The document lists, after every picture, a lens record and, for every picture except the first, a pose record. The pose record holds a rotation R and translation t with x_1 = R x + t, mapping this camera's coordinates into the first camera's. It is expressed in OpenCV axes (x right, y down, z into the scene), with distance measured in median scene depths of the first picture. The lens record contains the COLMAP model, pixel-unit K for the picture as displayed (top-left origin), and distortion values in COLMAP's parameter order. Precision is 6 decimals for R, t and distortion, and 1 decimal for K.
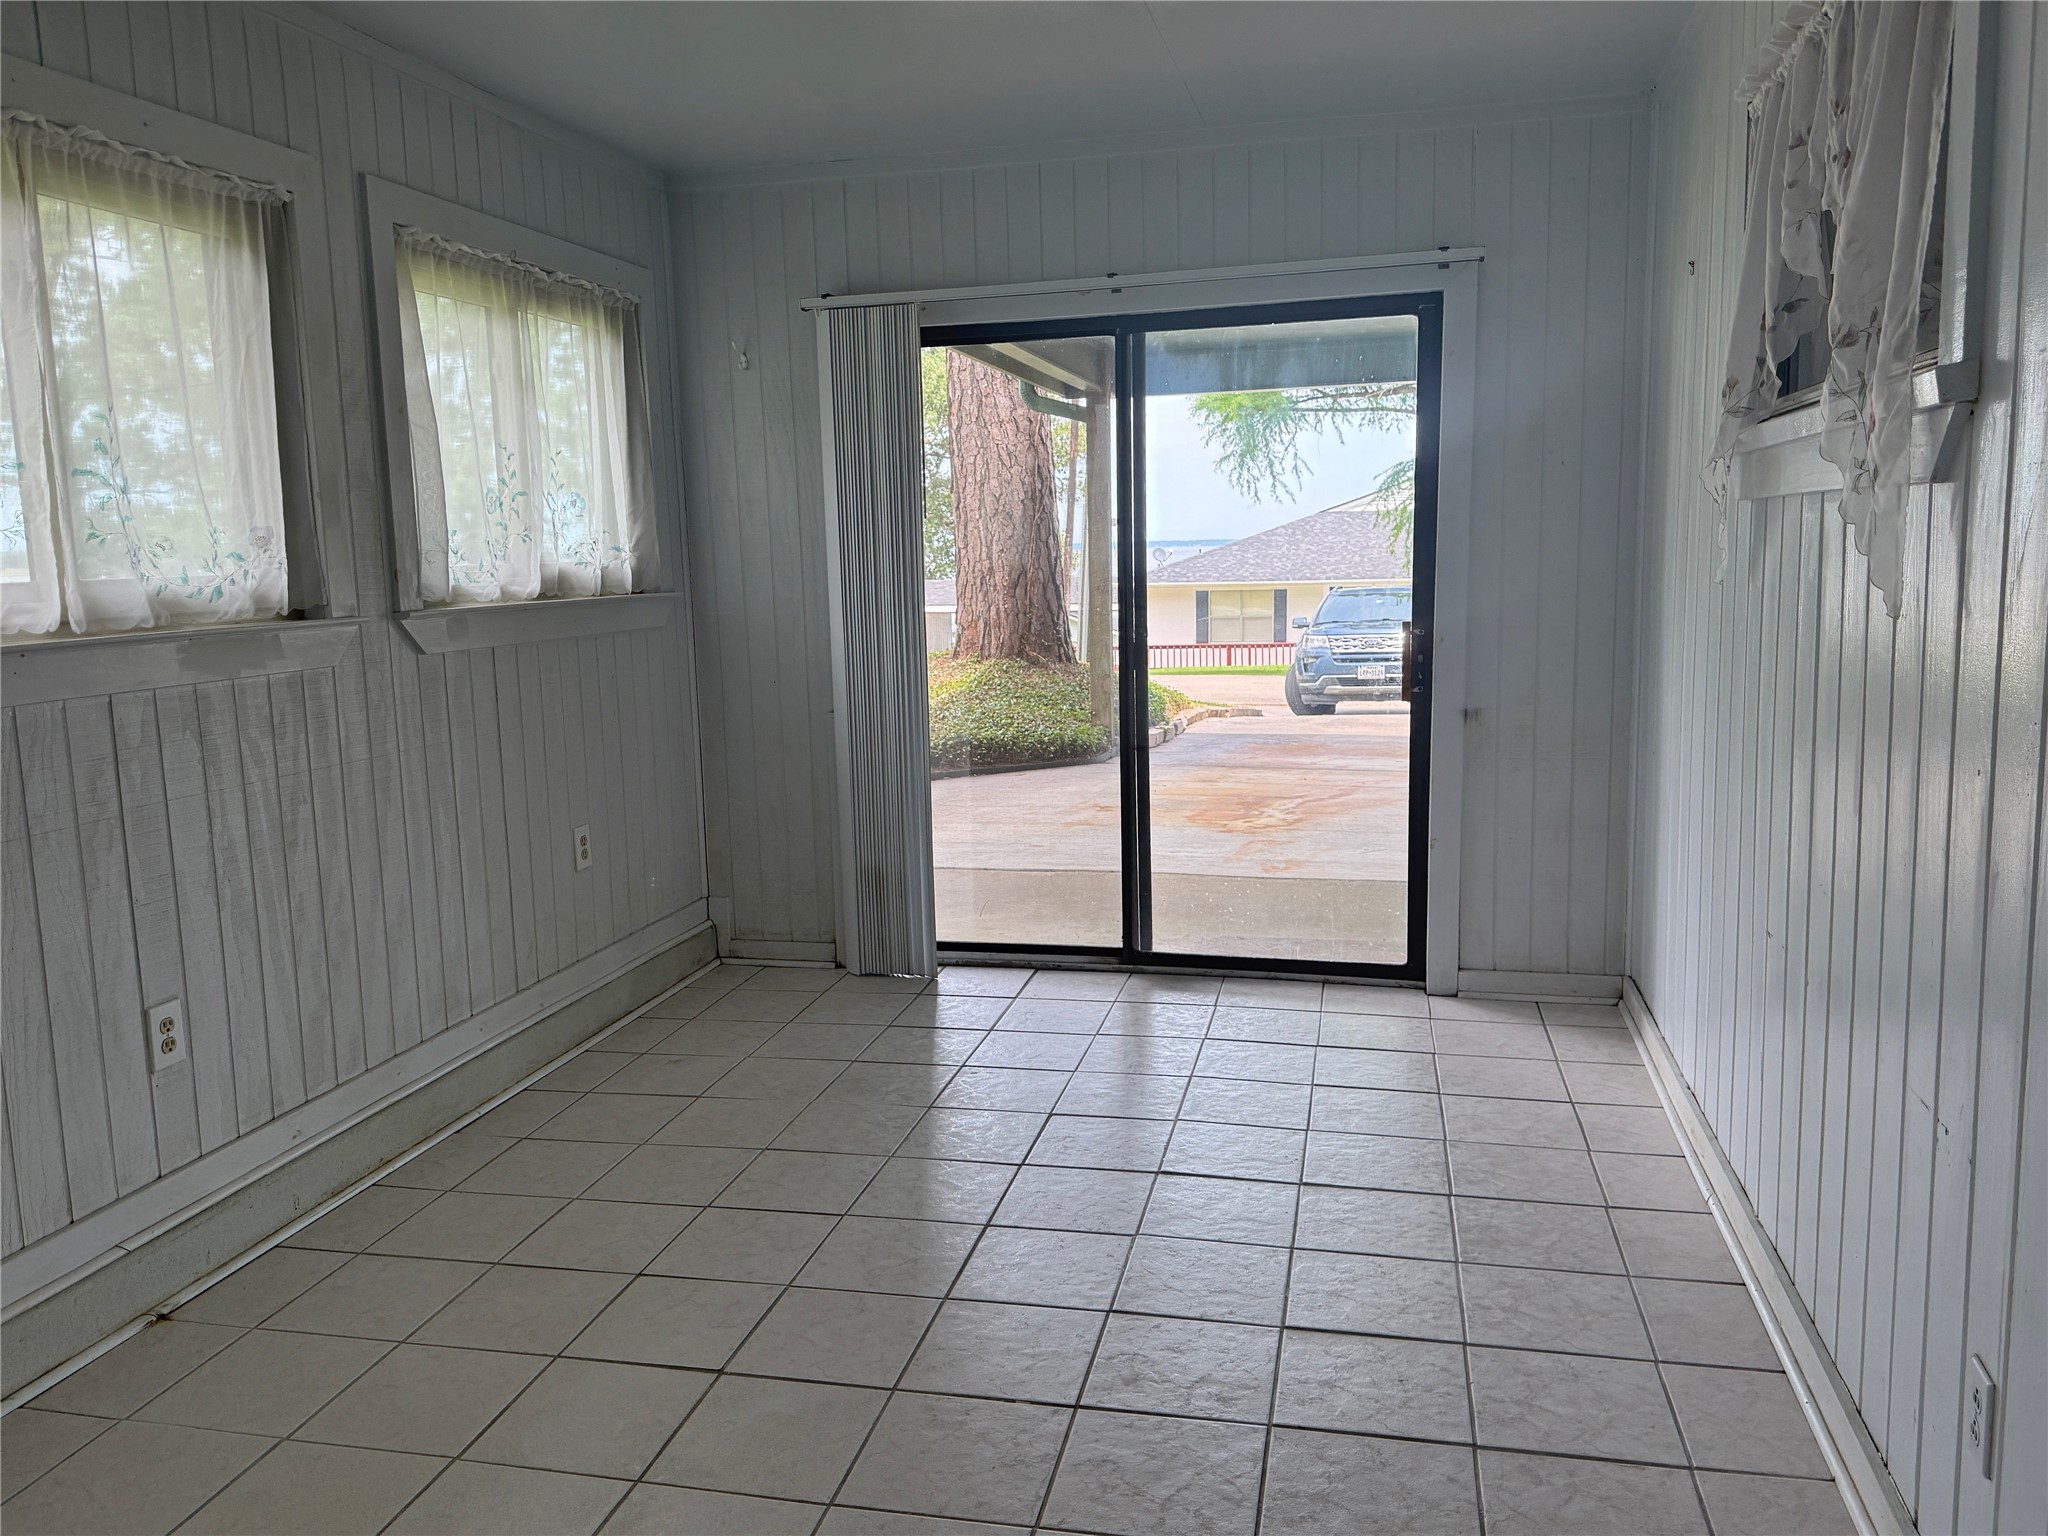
lens RADIAL K [[1459.1, 0, 1024.0], [0, 1459.1, 768.0], [0, 0, 1]] dist [0.145359, -0.265492]
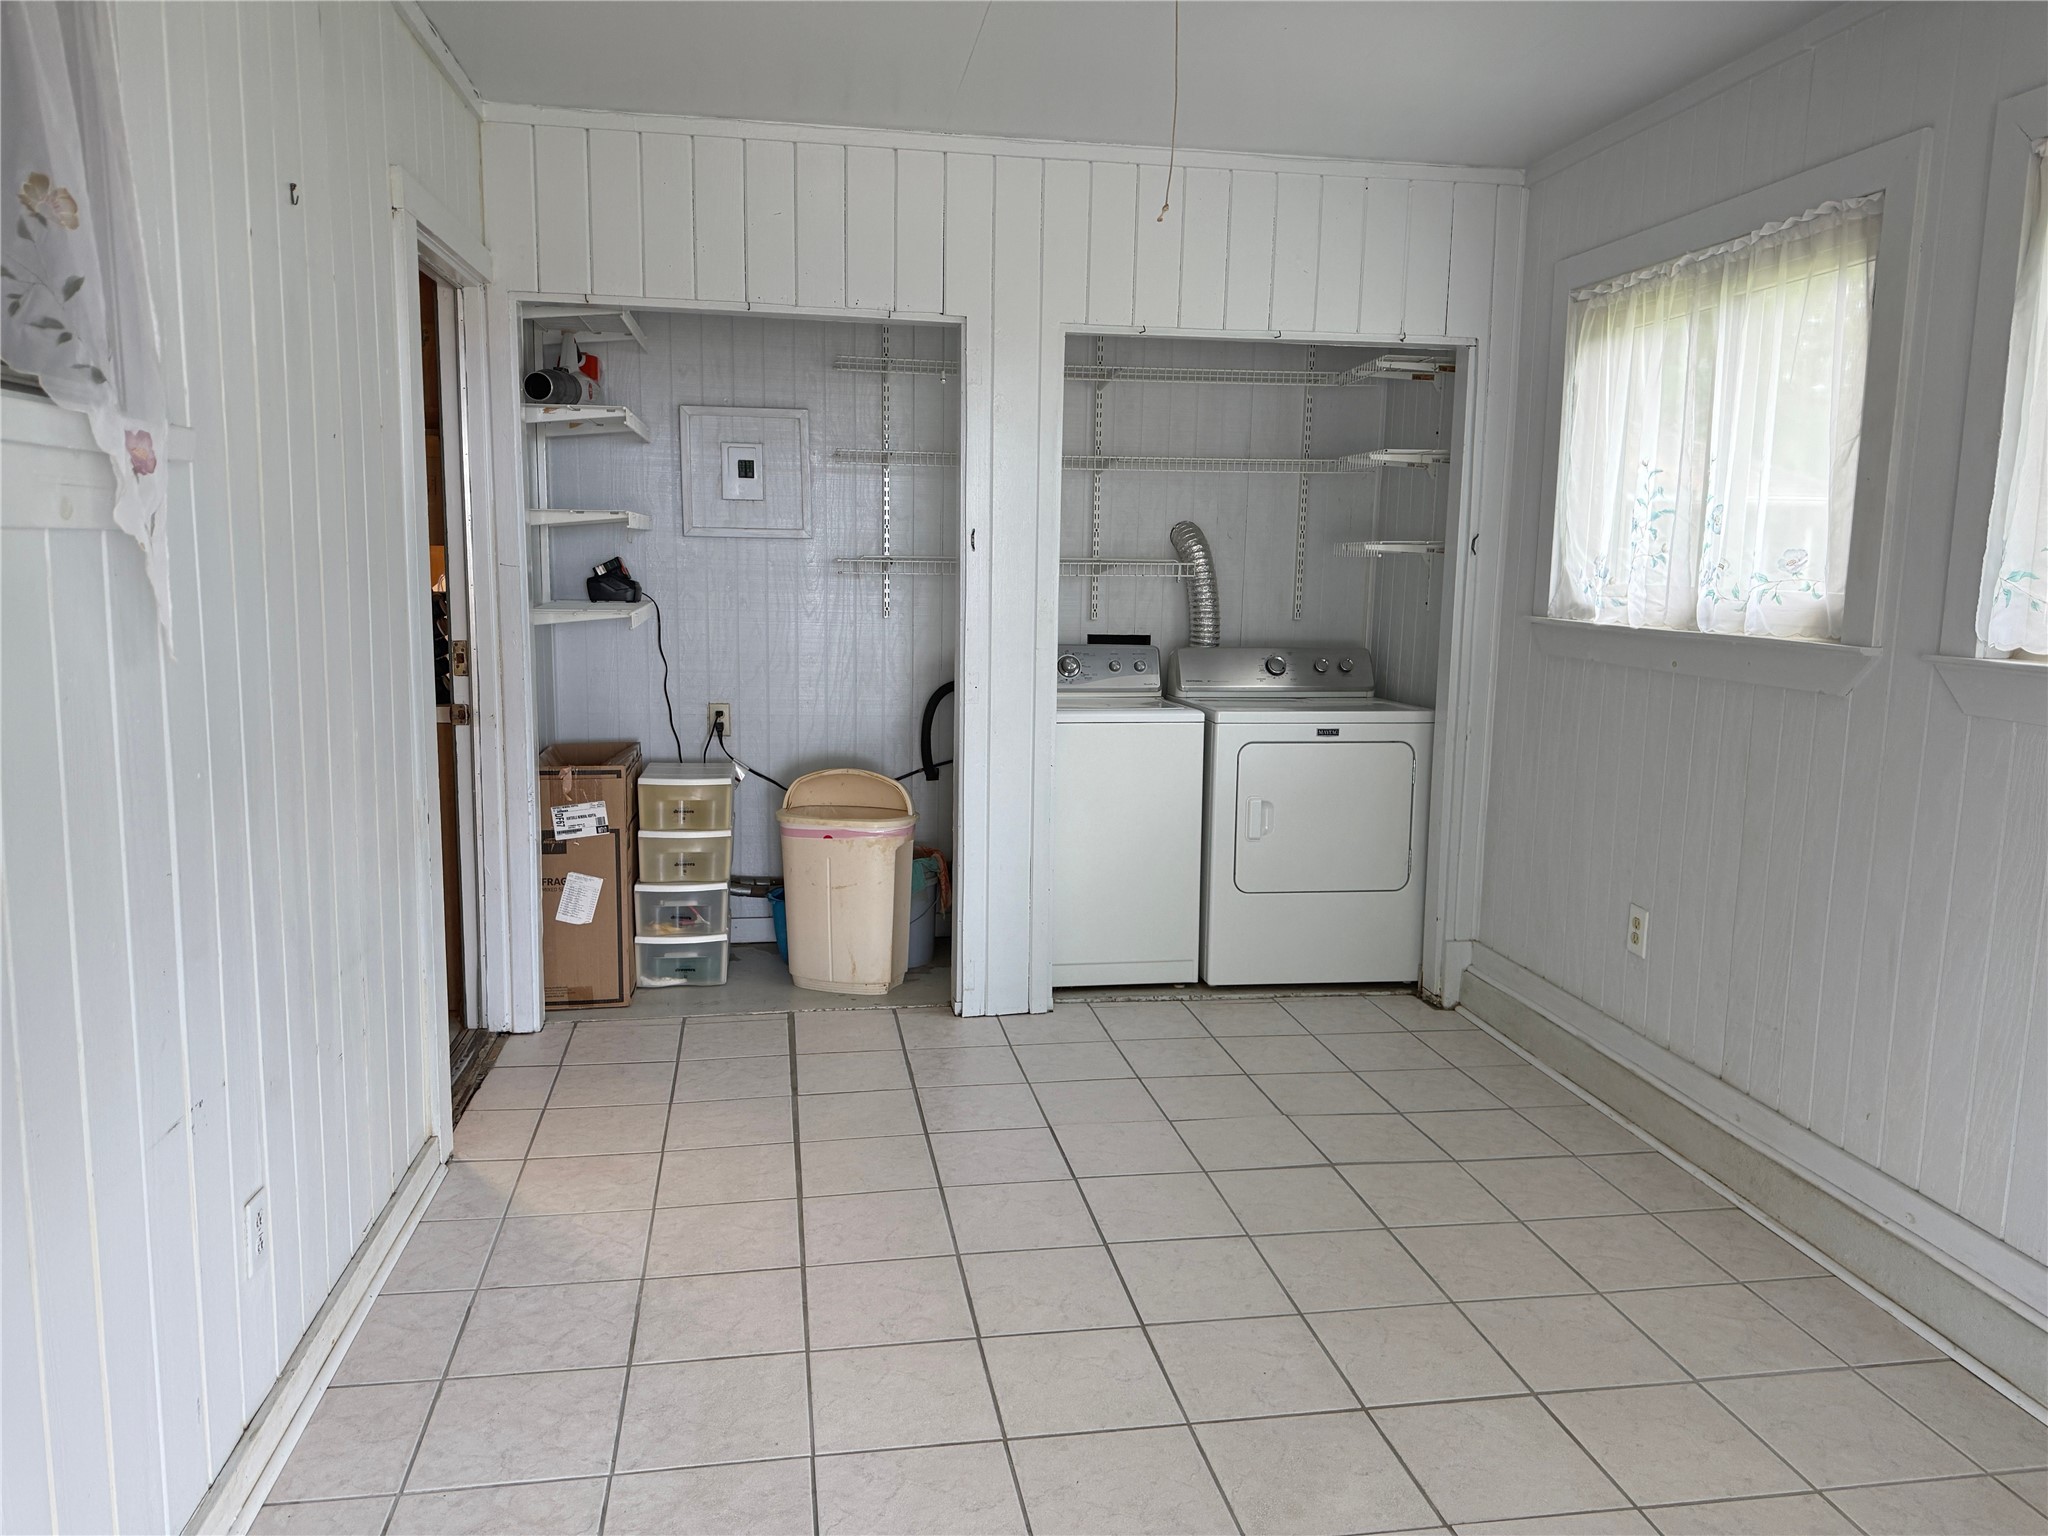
lens RADIAL K [[1459.1, 0, 1024.0], [0, 1459.1, 768.0], [0, 0, 1]] dist [0.145359, -0.265492]
pose [[-0.922263, 0.070540, -0.380071, 0.229195], [-0.035835, 0.963375, 0.265753, -0.168816], [0.384897, 0.258714, -0.885958, 1.094852]]
